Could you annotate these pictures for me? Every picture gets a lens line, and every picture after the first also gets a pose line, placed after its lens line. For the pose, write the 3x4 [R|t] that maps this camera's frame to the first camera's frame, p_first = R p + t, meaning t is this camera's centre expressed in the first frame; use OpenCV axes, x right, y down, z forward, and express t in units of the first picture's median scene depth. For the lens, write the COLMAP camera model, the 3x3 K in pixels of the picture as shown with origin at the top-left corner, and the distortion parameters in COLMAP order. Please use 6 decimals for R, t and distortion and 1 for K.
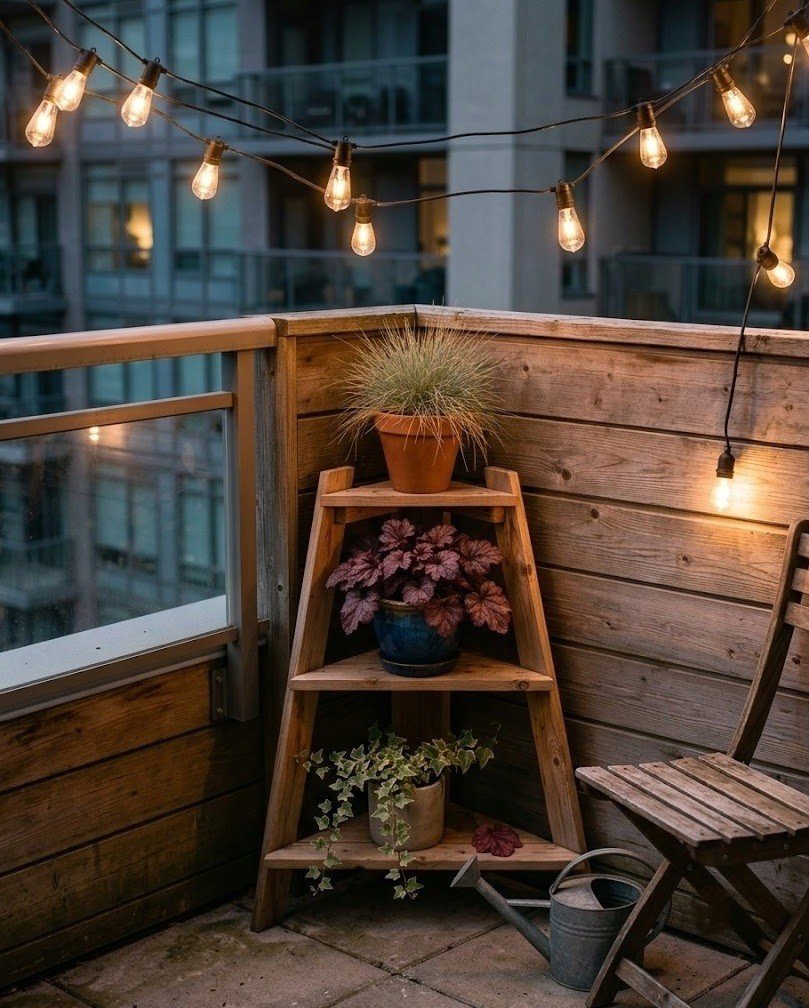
lens RADIAL K [[1566.1, 0, 416.9], [0, 1566.1, 479.8], [0, 0, 1]] dist [0.002969, -0.089009]
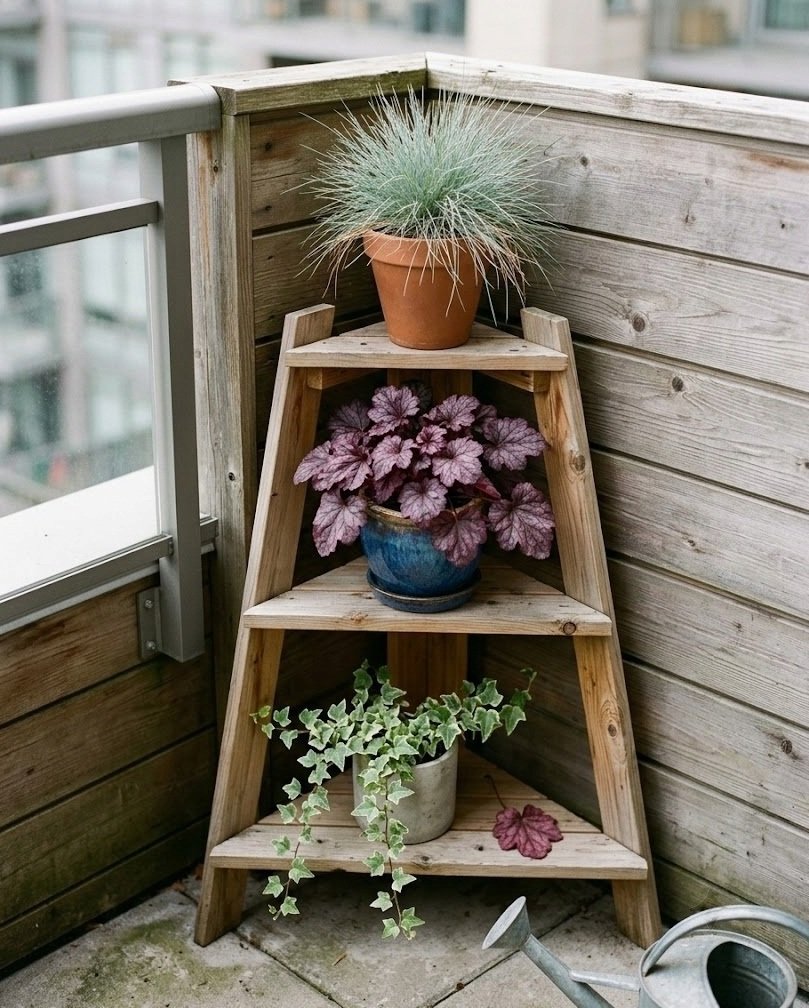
lens RADIAL K [[1592.7, 0, 404.3], [0, 1592.7, 481.2], [0, 0, 1]] dist [-0.019618, -0.003765]
pose [[0.999531, 0.011314, -0.028441, 0.012893], [-0.004899, 0.976335, 0.216209, -0.090371], [0.030214, -0.215969, 0.975933, 0.302273]]
